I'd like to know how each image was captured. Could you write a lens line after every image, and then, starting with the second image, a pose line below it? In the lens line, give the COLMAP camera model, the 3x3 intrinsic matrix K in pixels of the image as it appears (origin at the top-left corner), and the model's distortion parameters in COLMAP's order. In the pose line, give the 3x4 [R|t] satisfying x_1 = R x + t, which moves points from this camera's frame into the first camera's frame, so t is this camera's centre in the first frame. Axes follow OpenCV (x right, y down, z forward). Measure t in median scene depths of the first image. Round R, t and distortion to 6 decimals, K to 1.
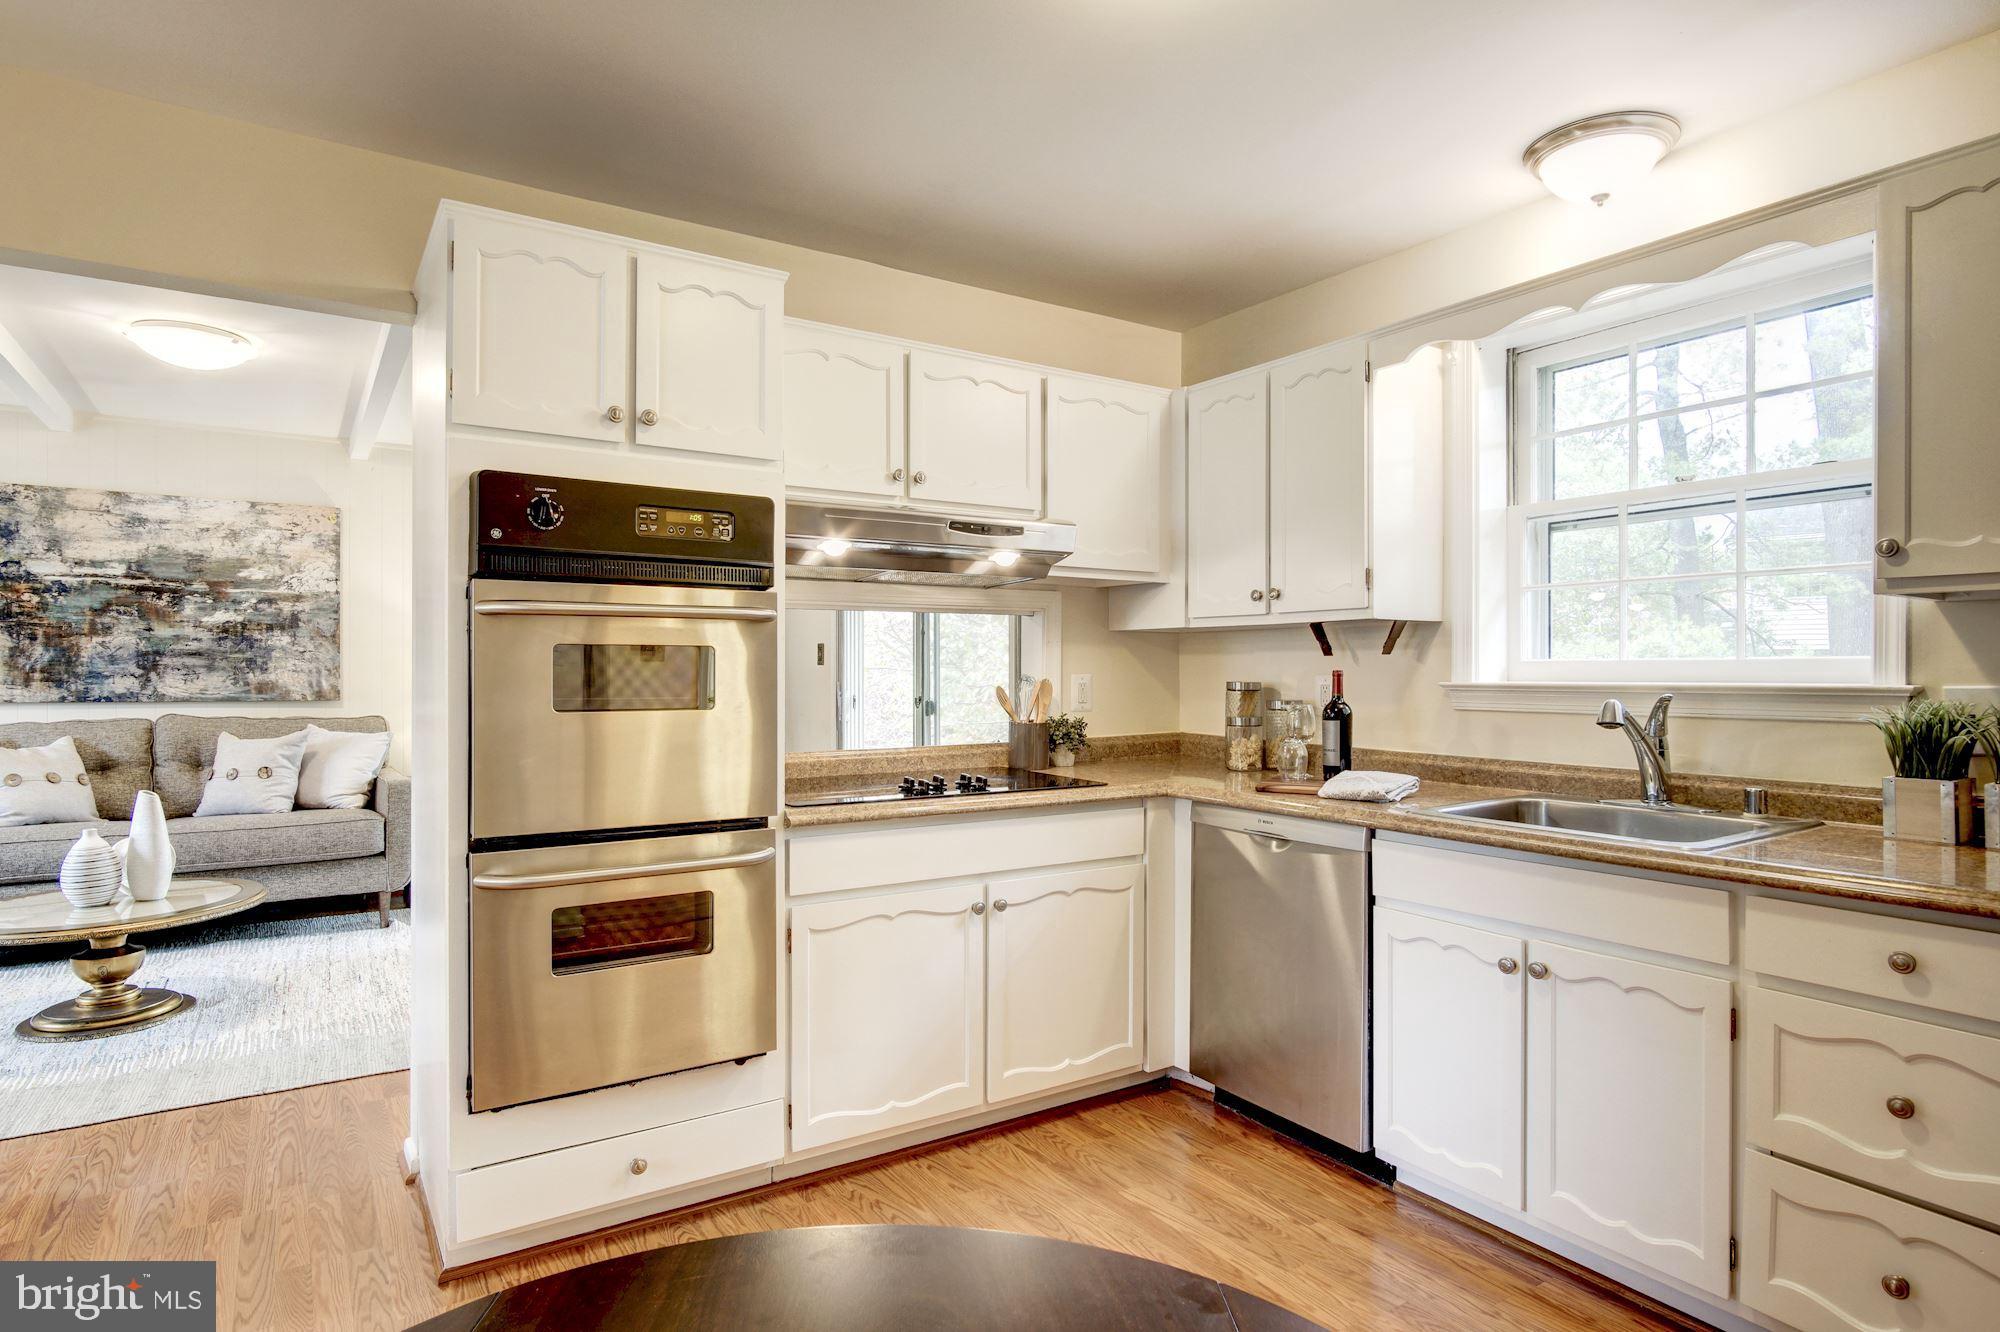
lens RADIAL K [[1095.1, 0, 1002.3], [0, 1095.1, 672.0], [0, 0, 1]] dist [0.000706, 0.001180]
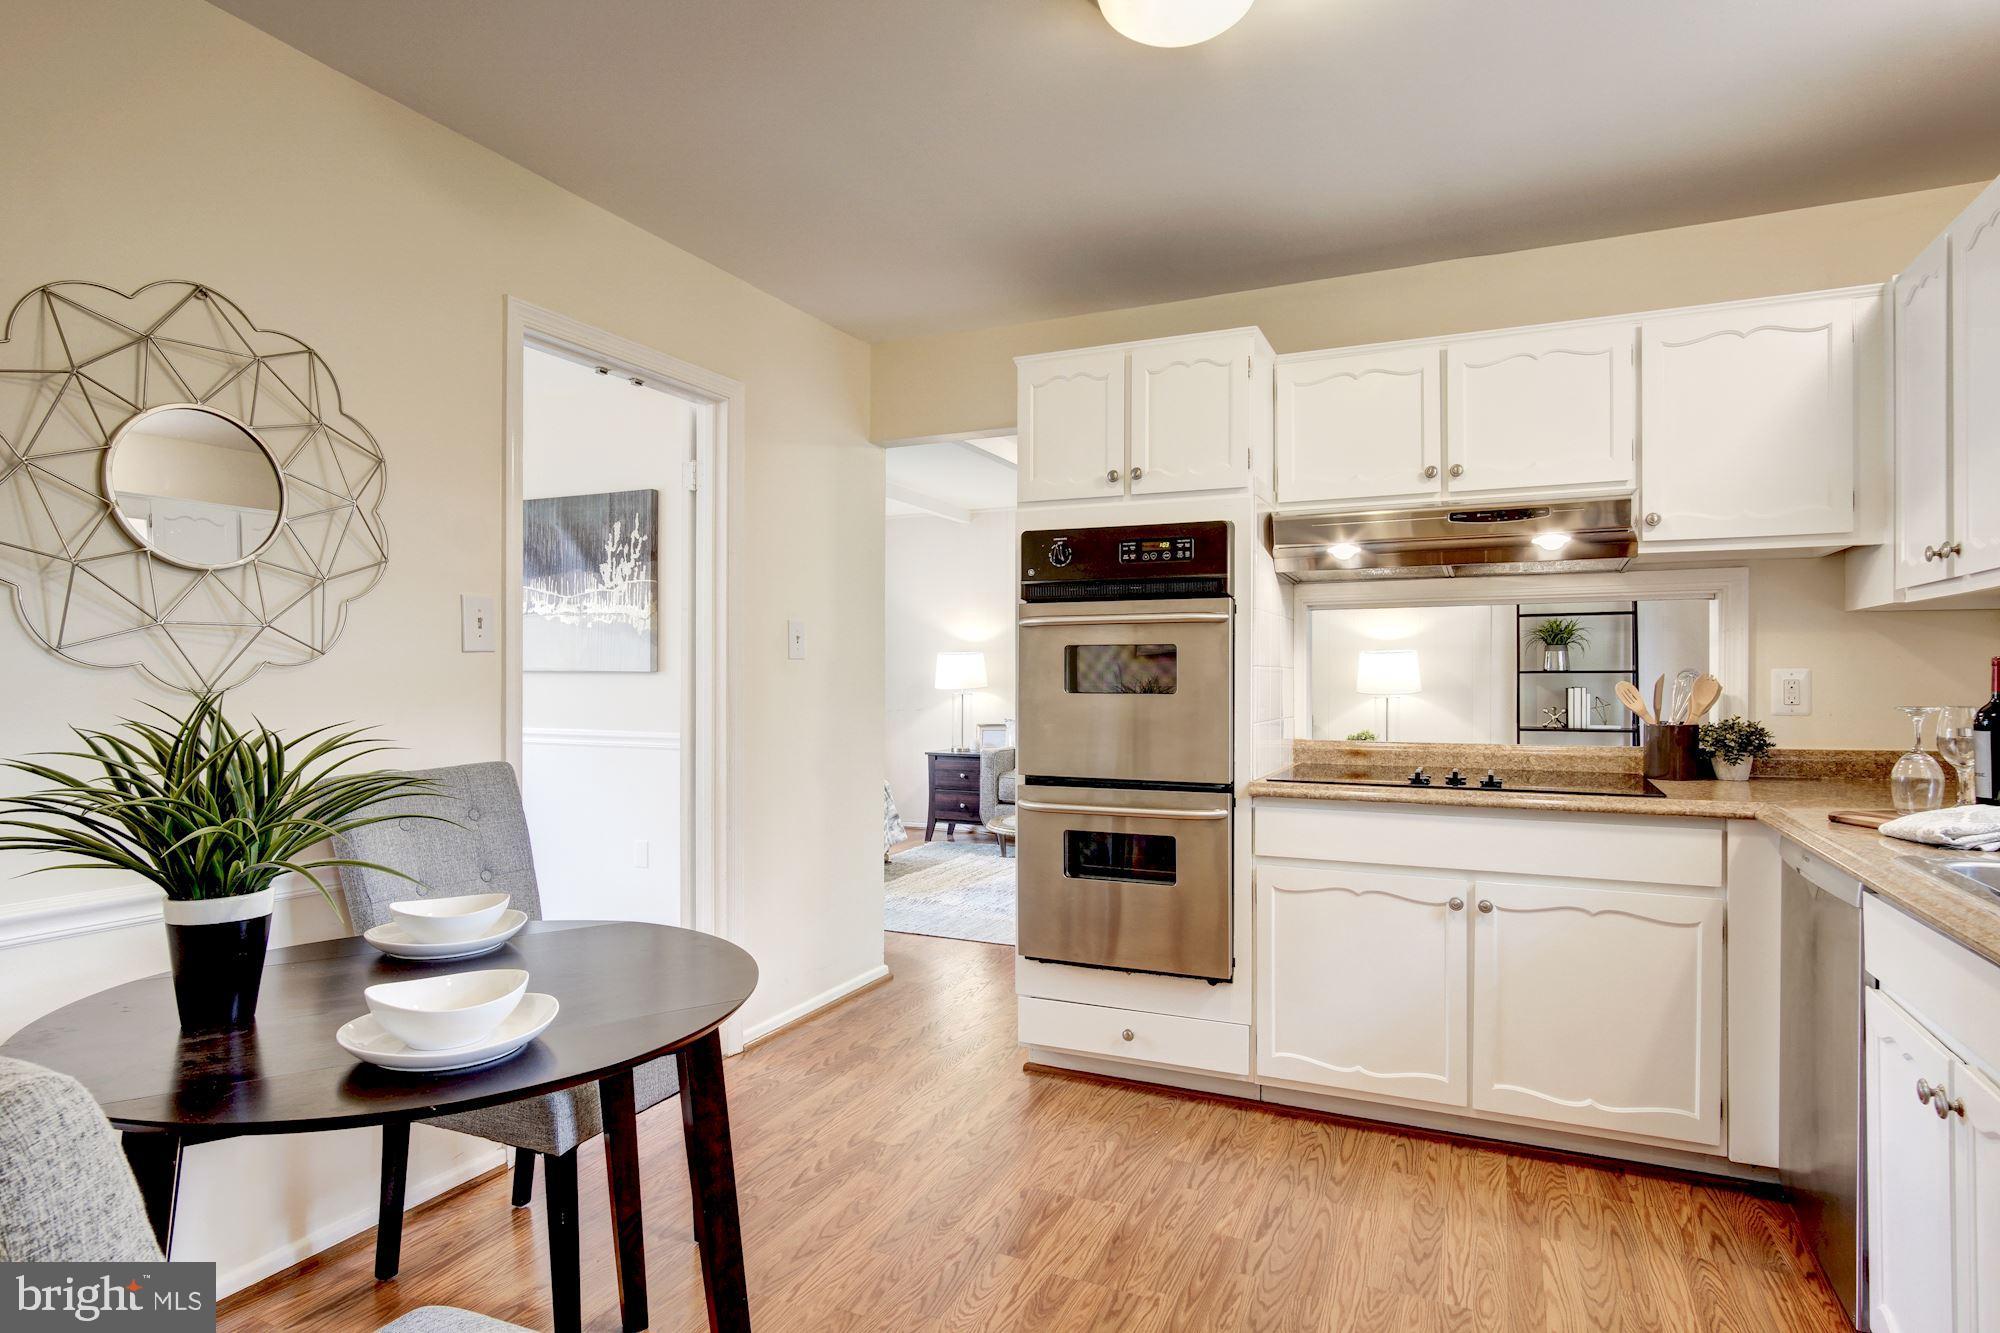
lens RADIAL K [[1095.1, 0, 1003.4], [0, 1095.1, 666.7], [0, 0, 1]] dist [0.000706, 0.001180]
pose [[0.531143, -0.008738, -0.847237, 0.618261], [-0.002396, 0.999927, -0.011816, 0.015929], [0.847279, 0.008306, 0.531084, 0.136725]]
